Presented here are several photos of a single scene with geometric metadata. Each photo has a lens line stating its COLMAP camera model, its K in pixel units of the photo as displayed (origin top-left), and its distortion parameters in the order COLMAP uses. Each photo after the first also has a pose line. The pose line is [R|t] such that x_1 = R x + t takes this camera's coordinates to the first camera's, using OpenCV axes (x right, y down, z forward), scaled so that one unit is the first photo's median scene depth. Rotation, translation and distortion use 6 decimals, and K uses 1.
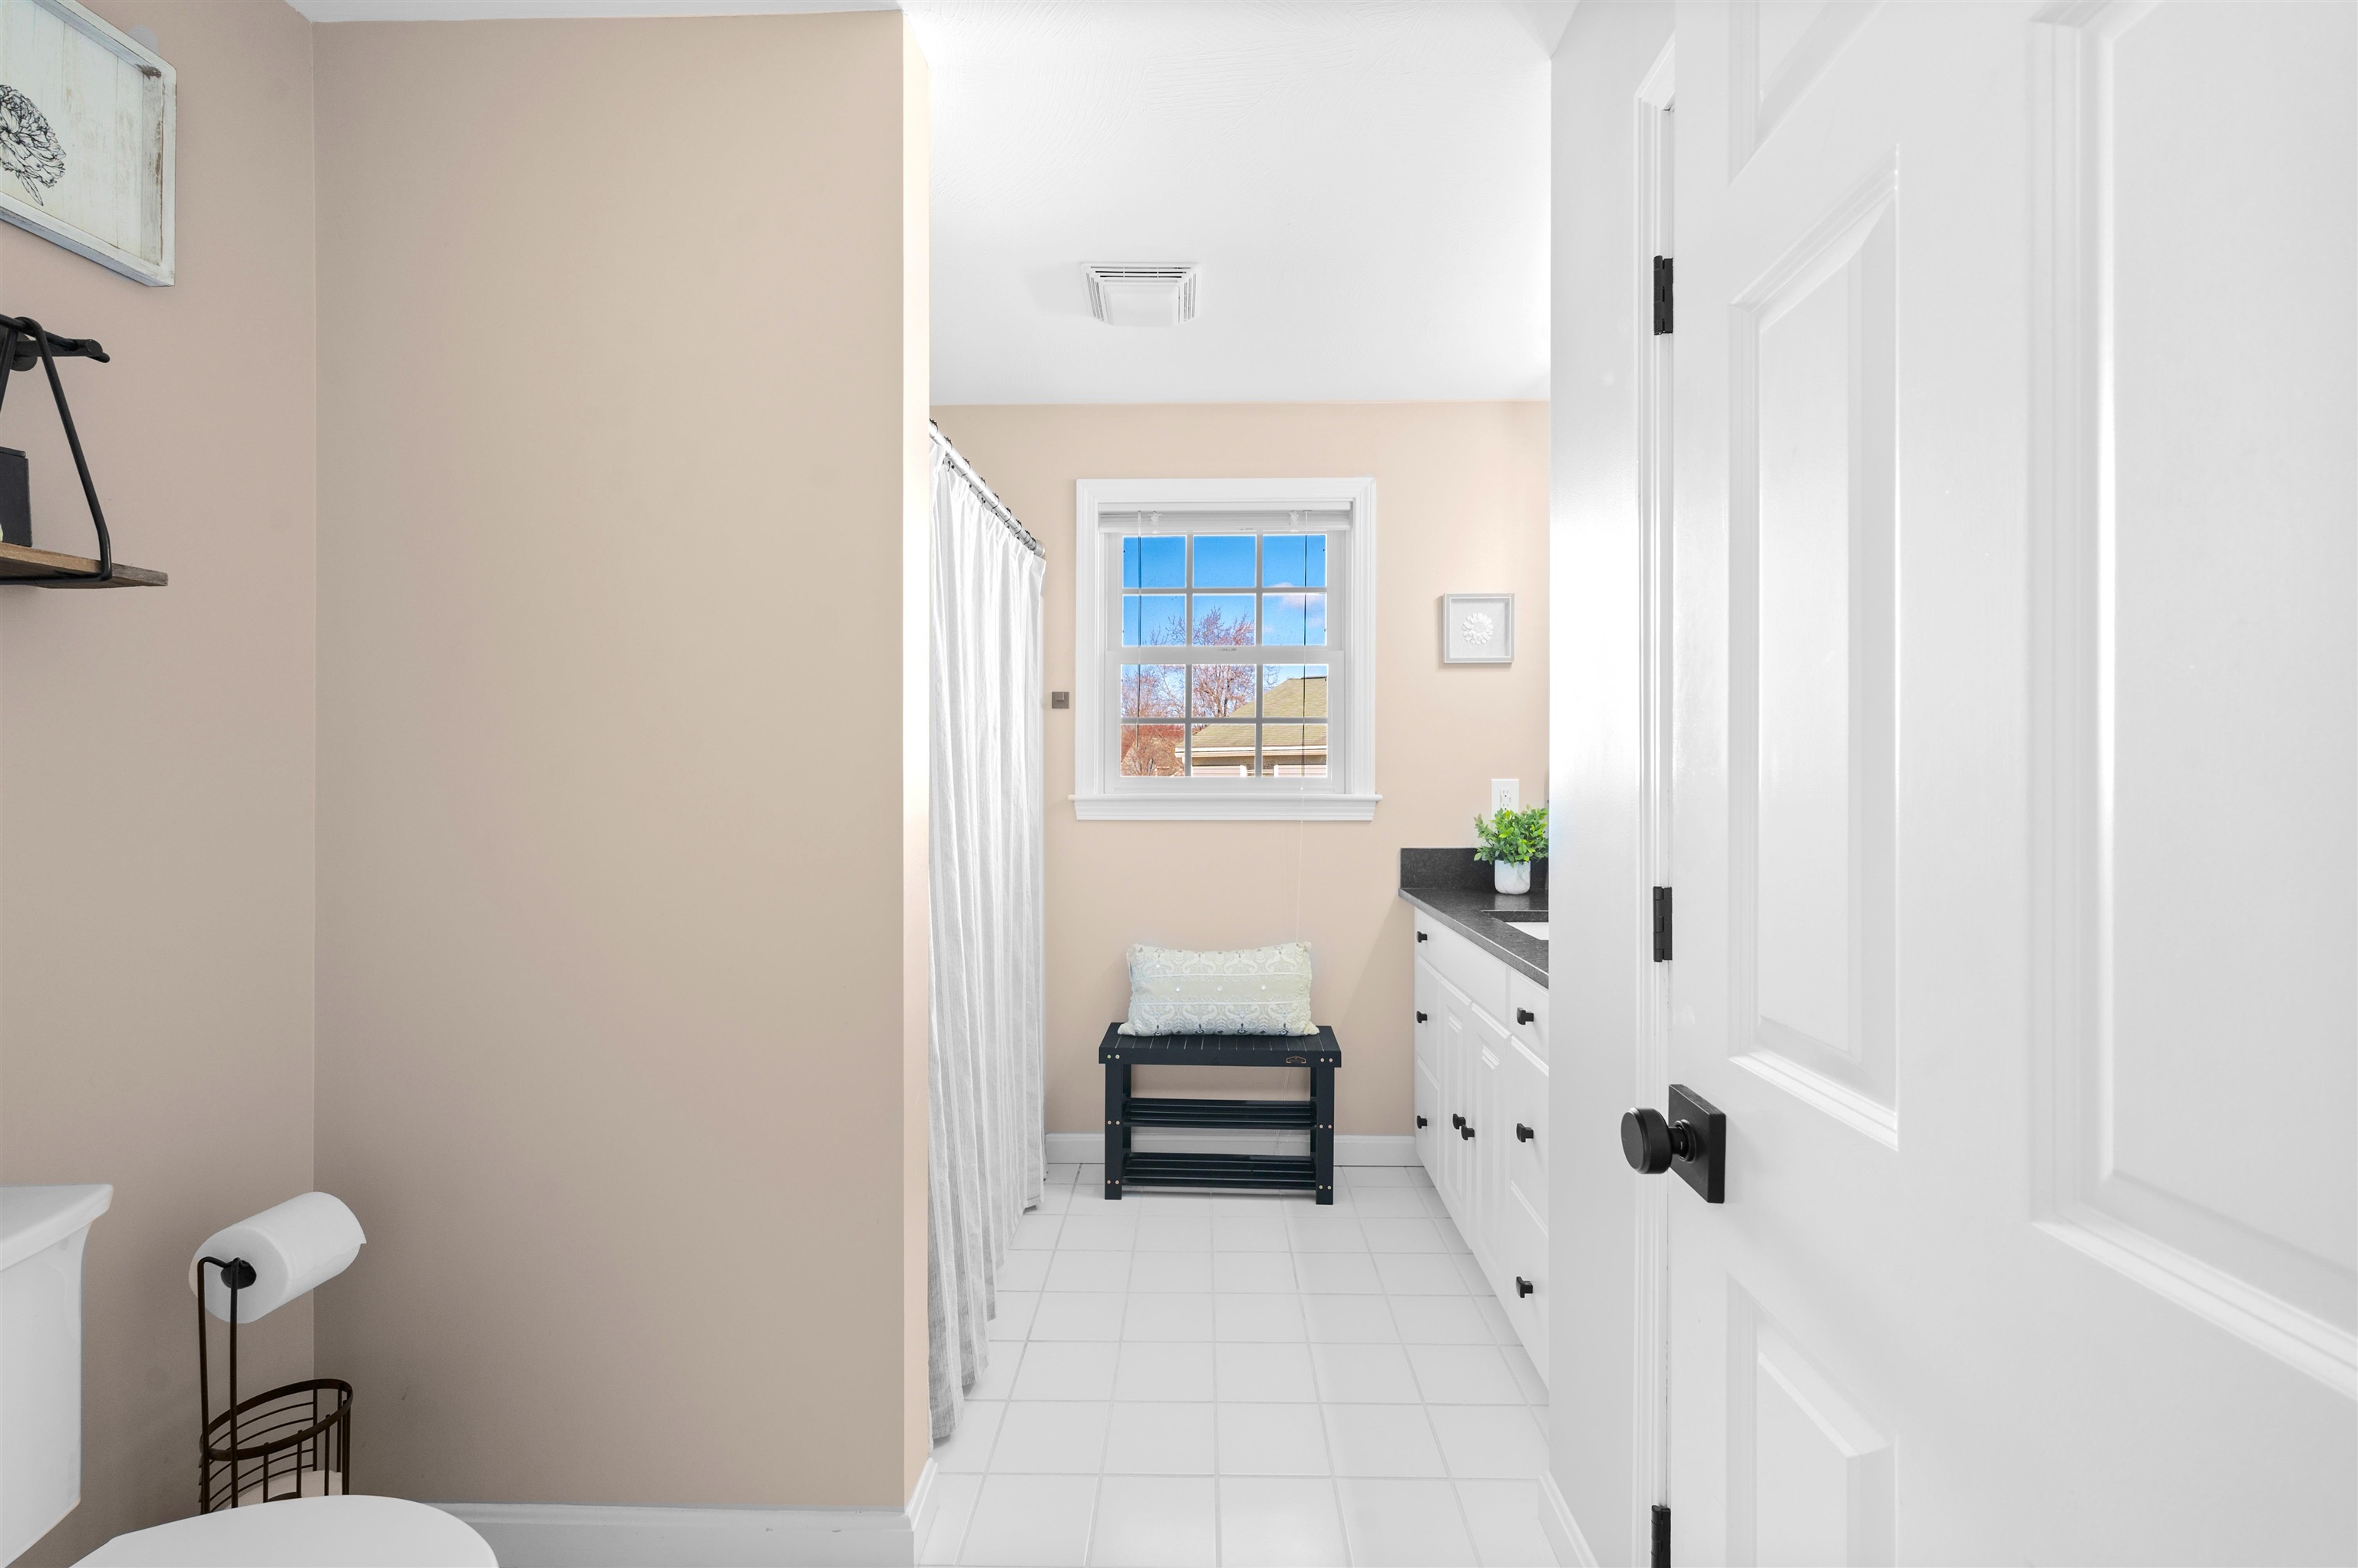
lens RADIAL K [[967.5, 0, 1180.1], [0, 967.5, 779.9], [0, 0, 1]] dist [-0.000590, -0.000006]
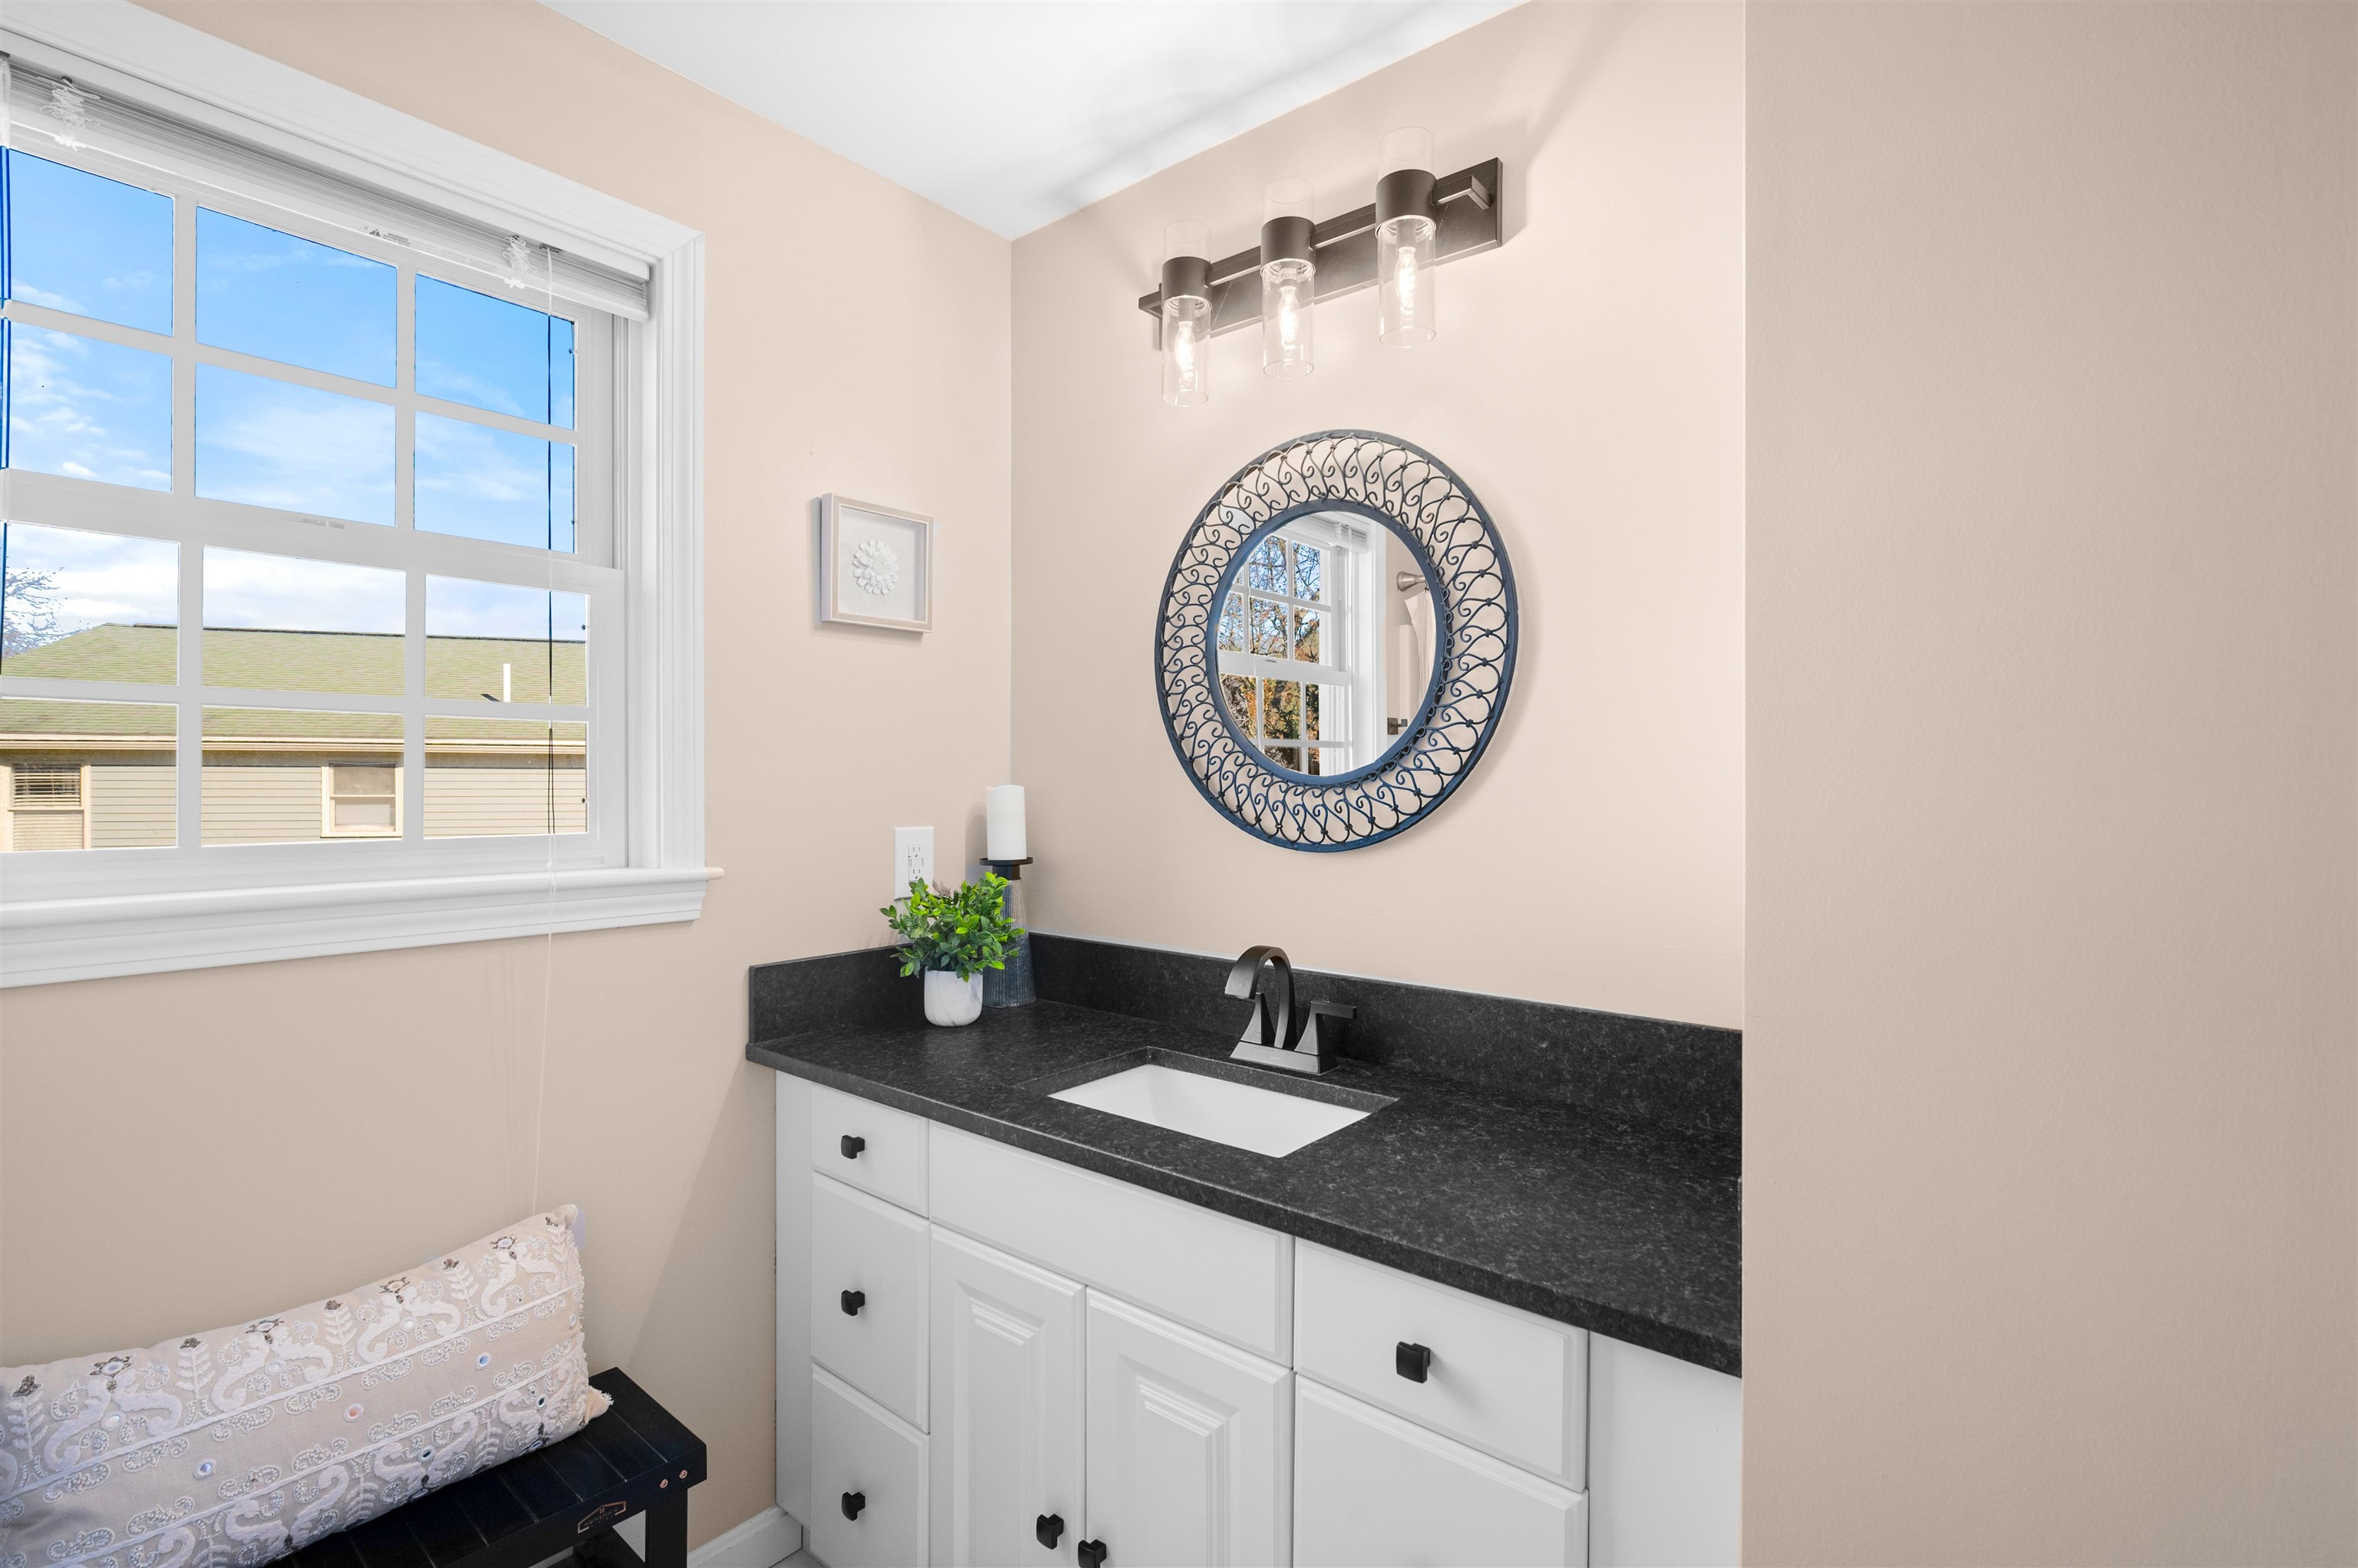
lens RADIAL K [[1087.8, 0, 1171.5], [0, 1087.8, 784.0], [0, 0, 1]] dist [0.005379, 0.000053]
pose [[0.617720, -0.002394, 0.786394, -0.092539], [0.001661, 0.999997, 0.001740, -0.028619], [-0.786396, 0.000231, 0.617722, 0.464555]]
